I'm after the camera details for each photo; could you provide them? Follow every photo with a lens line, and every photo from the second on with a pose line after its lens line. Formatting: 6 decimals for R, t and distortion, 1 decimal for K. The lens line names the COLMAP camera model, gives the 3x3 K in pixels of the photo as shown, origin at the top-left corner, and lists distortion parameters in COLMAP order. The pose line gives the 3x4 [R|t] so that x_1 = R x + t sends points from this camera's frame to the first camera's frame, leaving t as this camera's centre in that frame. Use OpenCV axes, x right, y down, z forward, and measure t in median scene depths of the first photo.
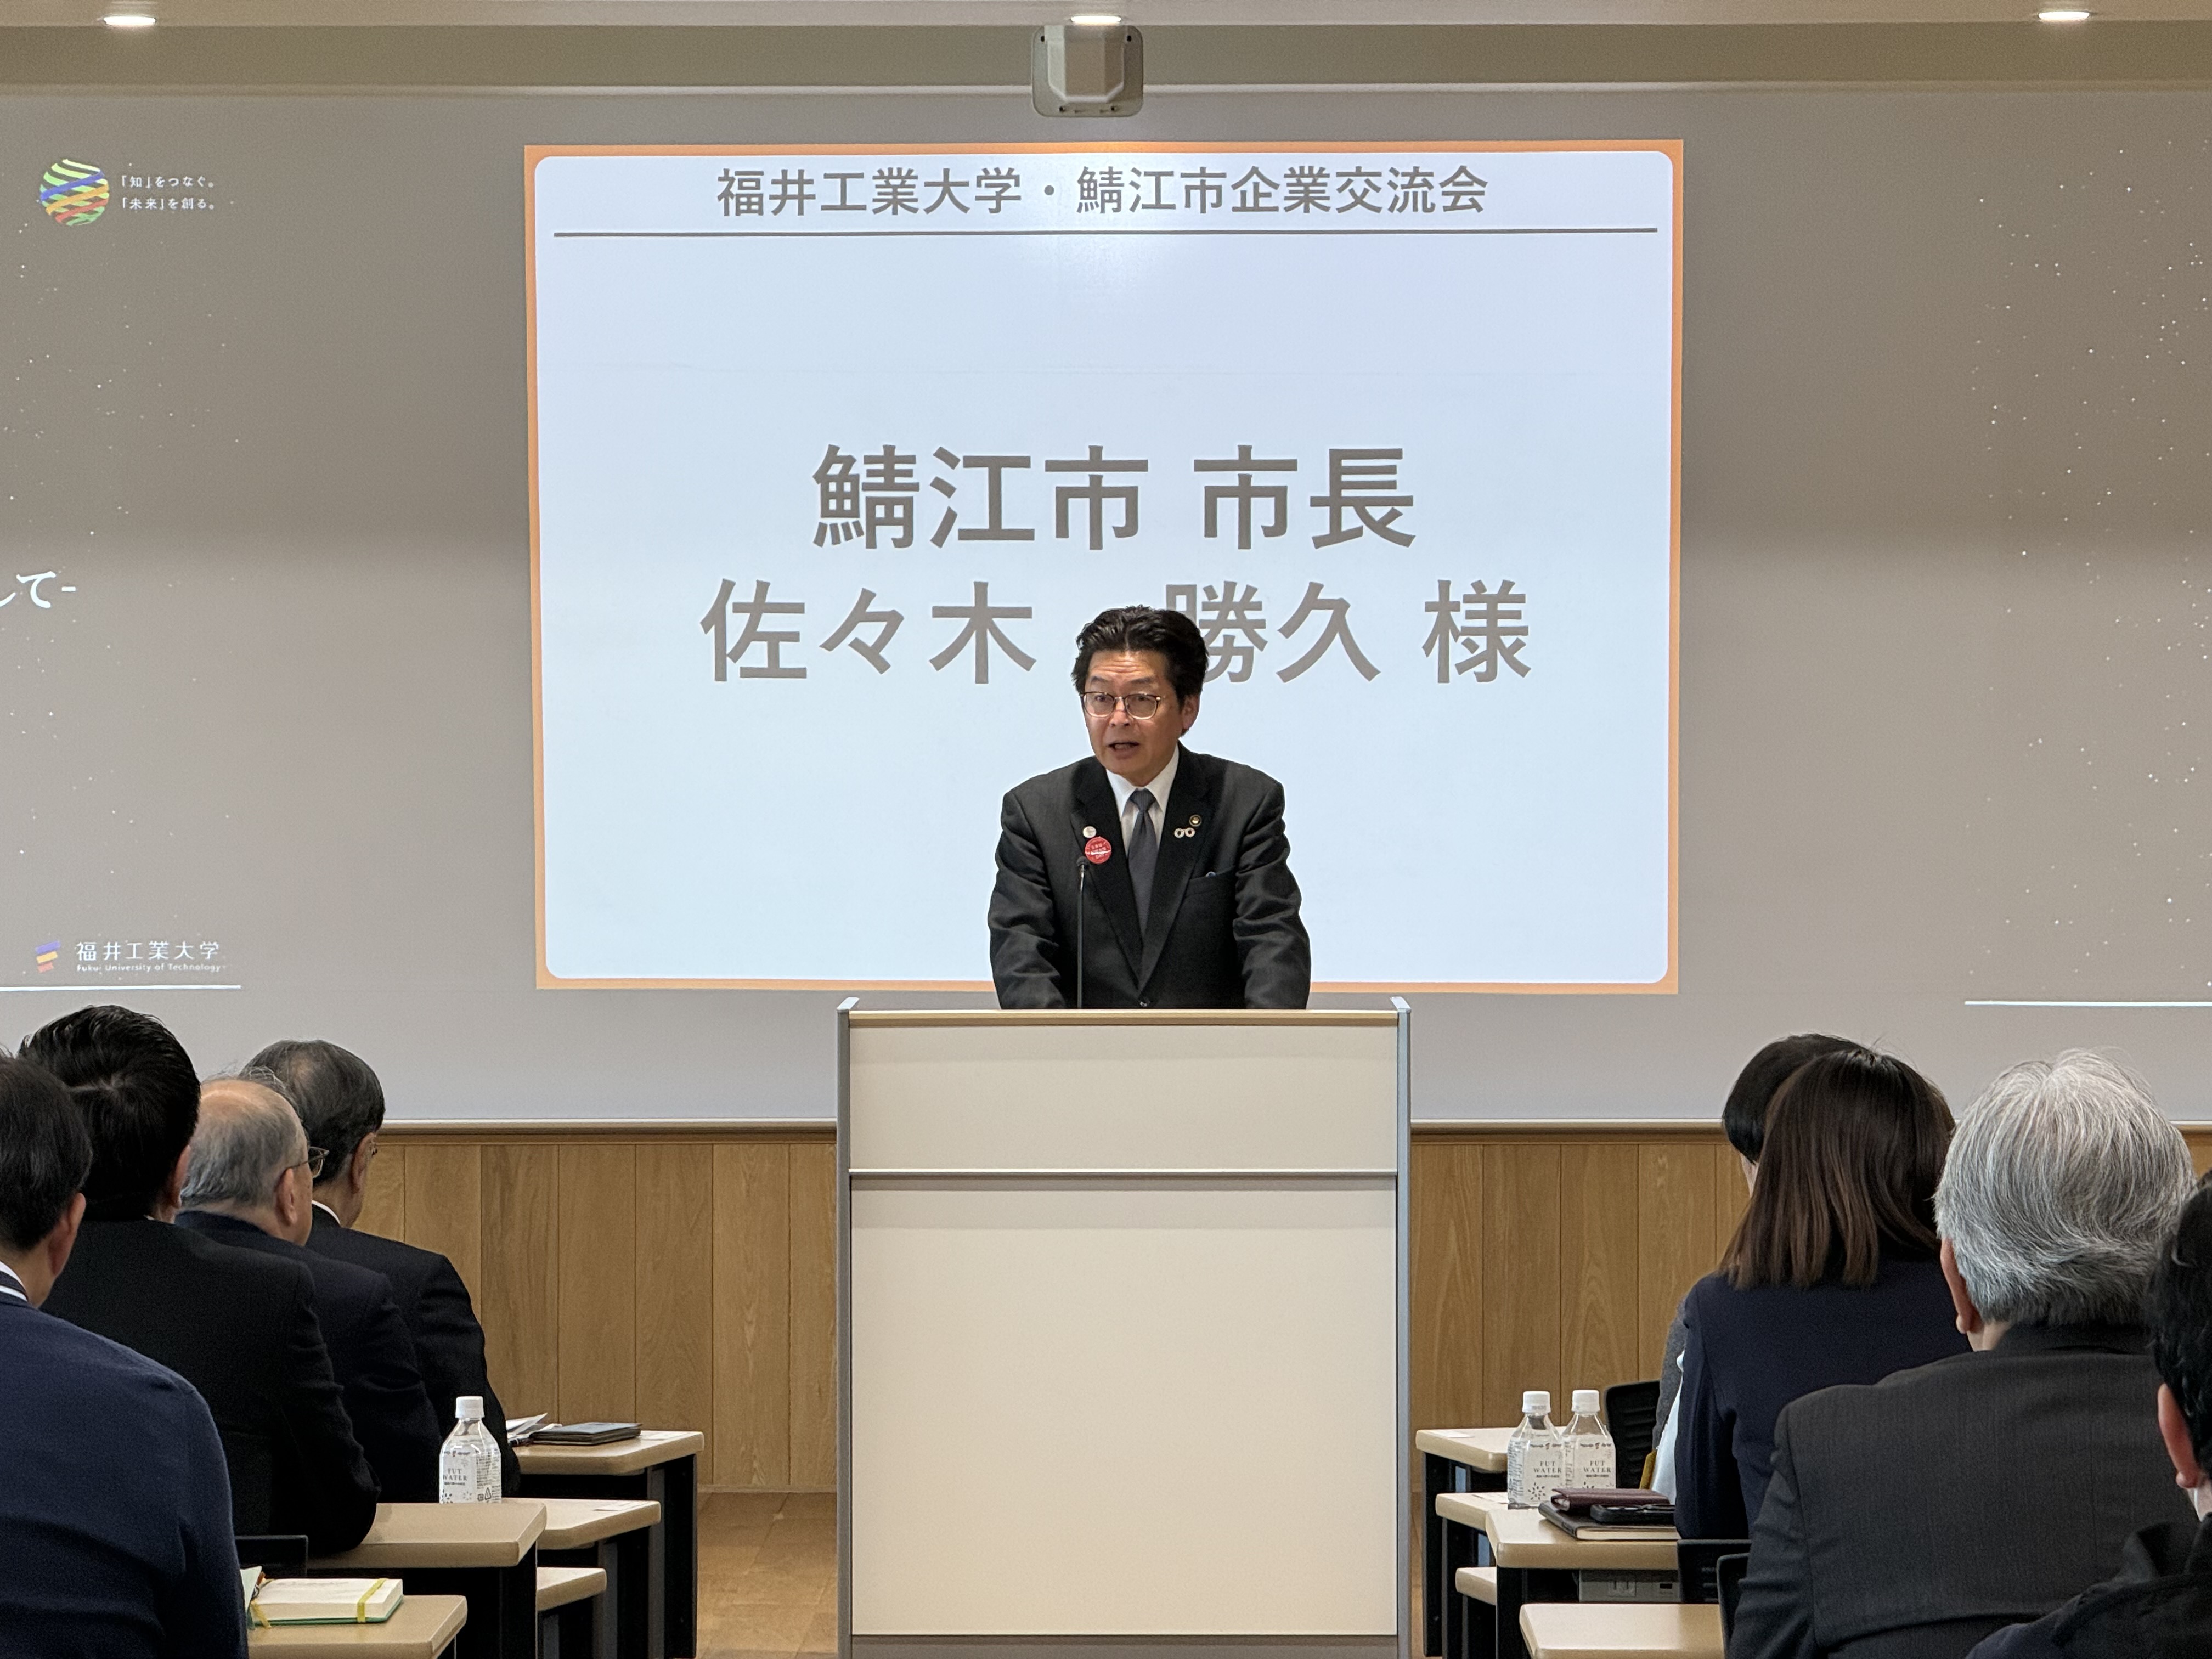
lens RADIAL K [[8414.3, 0, 1104.4], [0, 8414.3, 837.3], [0, 0, 1]] dist [0.231185, 0.000000]
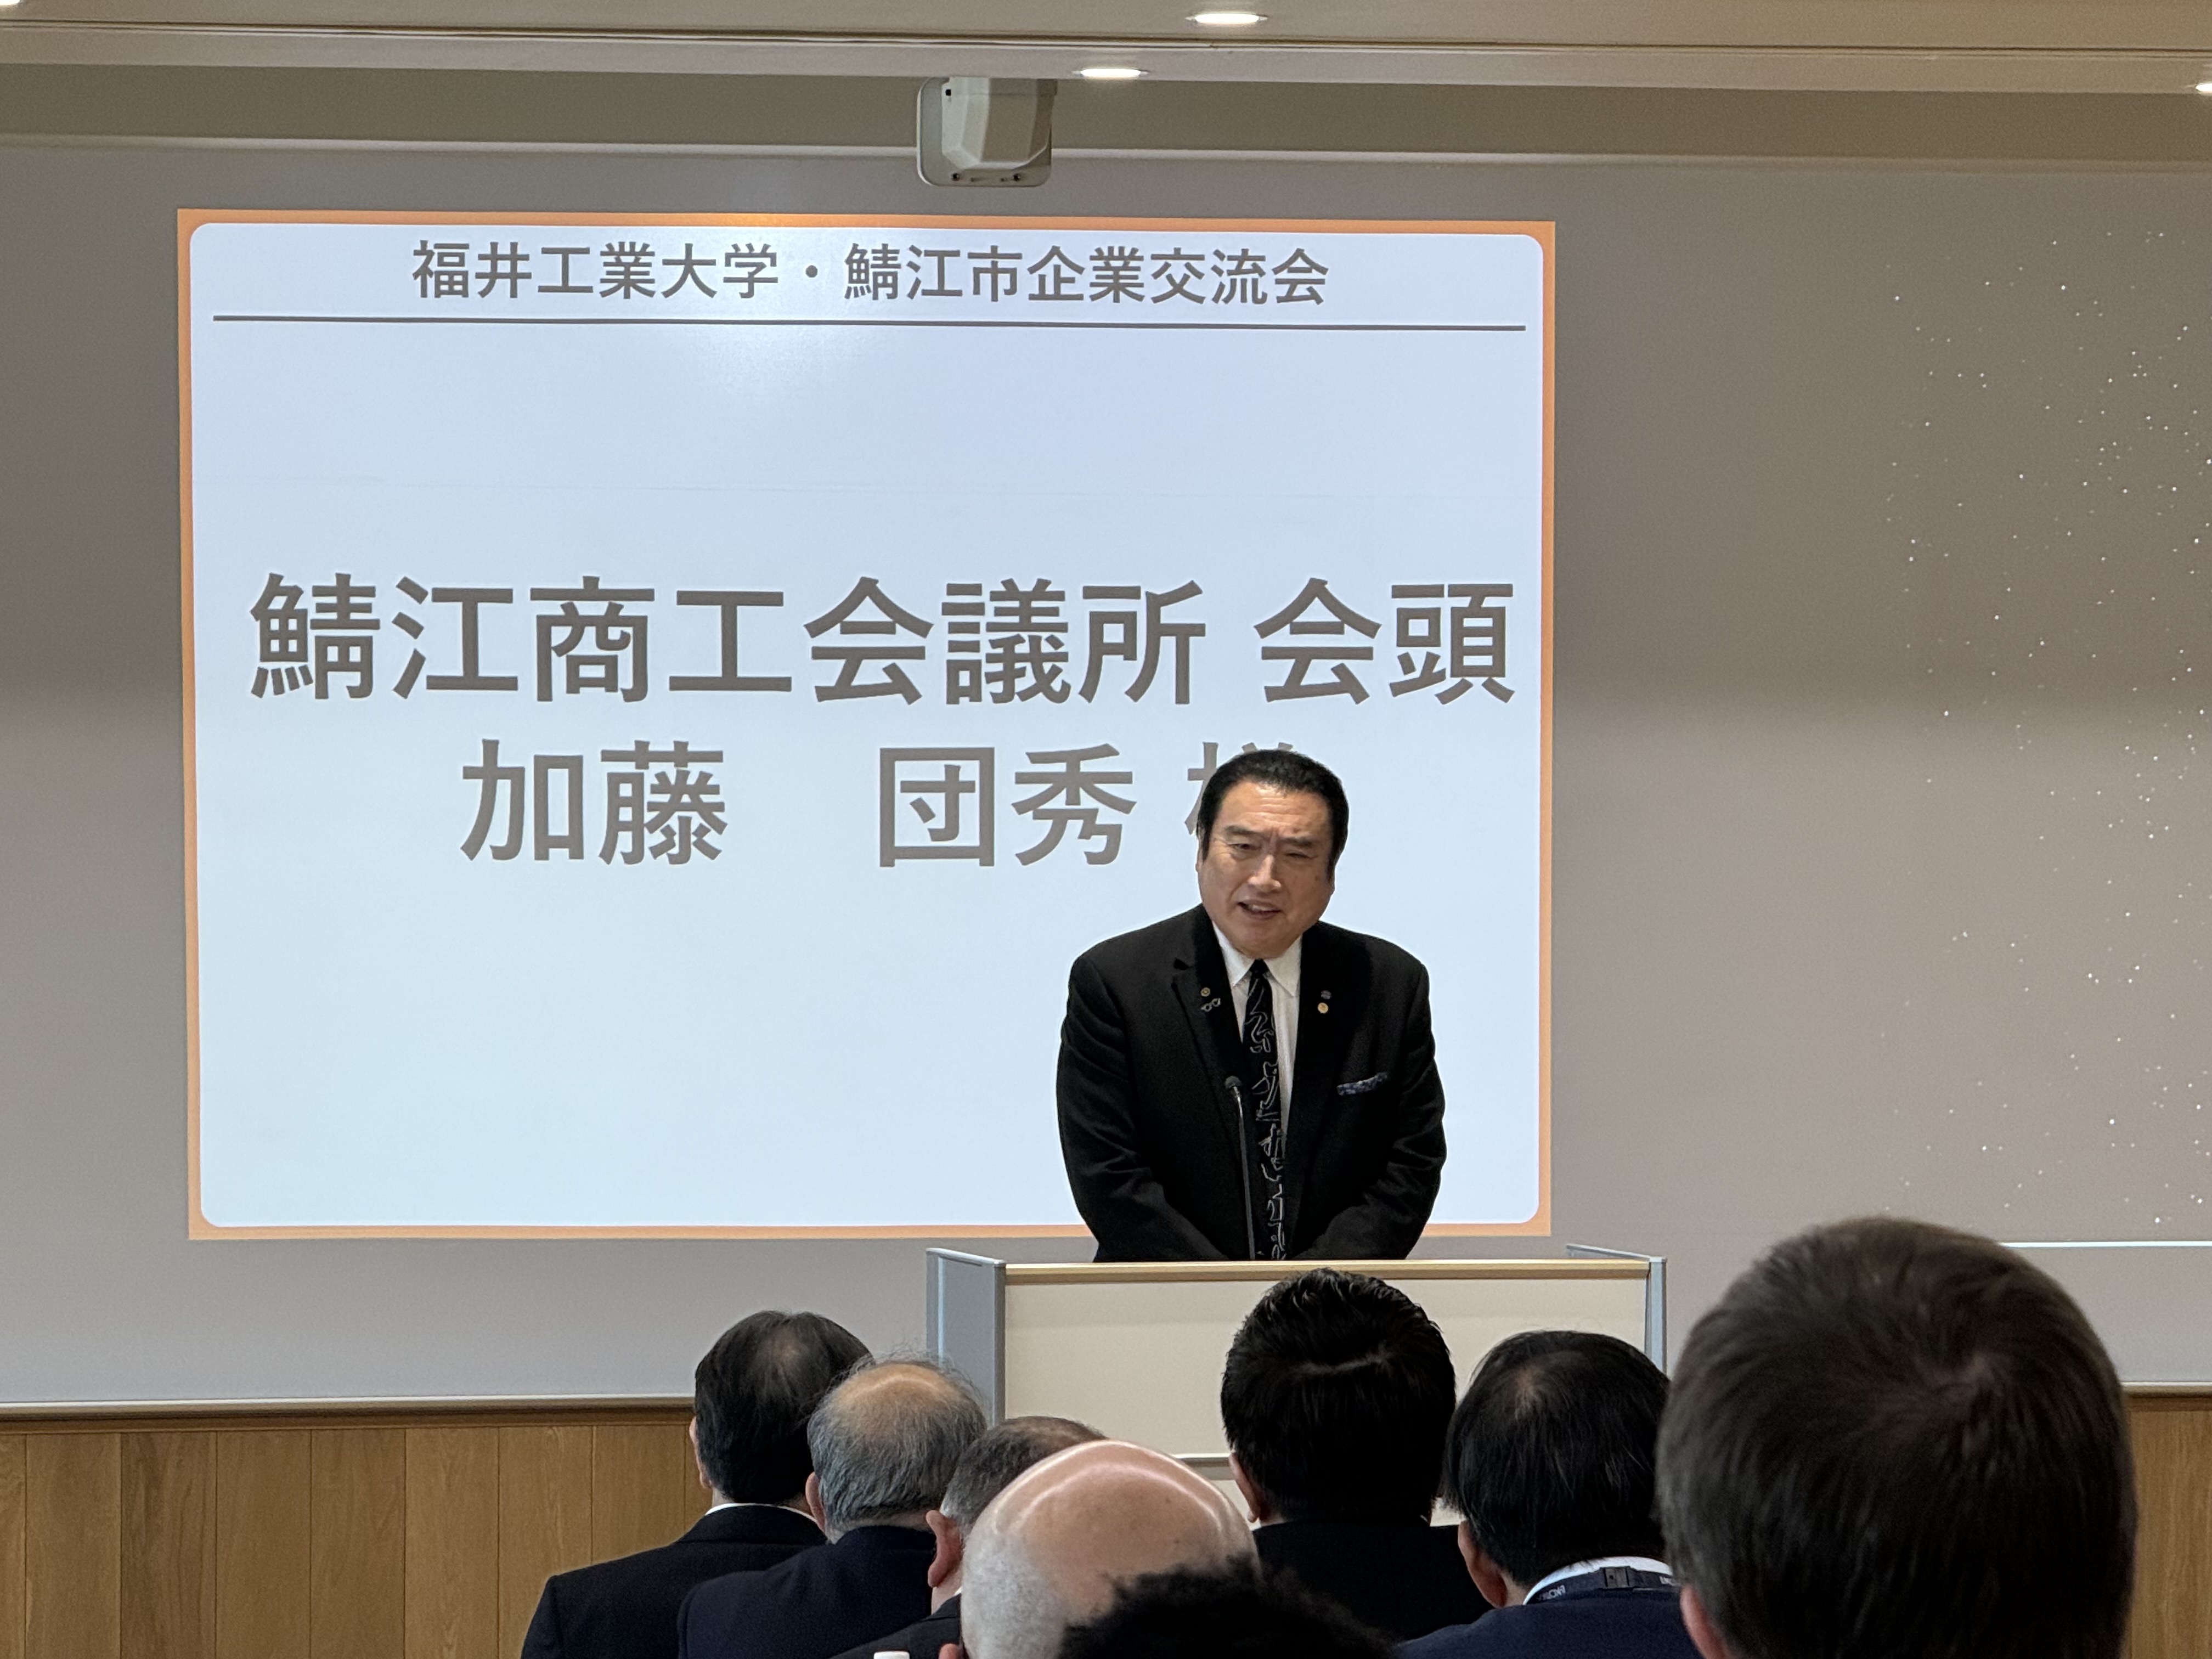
lens RADIAL K [[10061.2, 0, 1110.5], [0, 10061.2, 816.9], [0, 0, 1]] dist [0.160025, 0.000000]
pose [[0.977753, 0.001060, 0.209758, -0.185498], [0.003460, 0.999770, -0.021183, -0.002005], [-0.209732, 0.021437, 0.977524, 0.026228]]
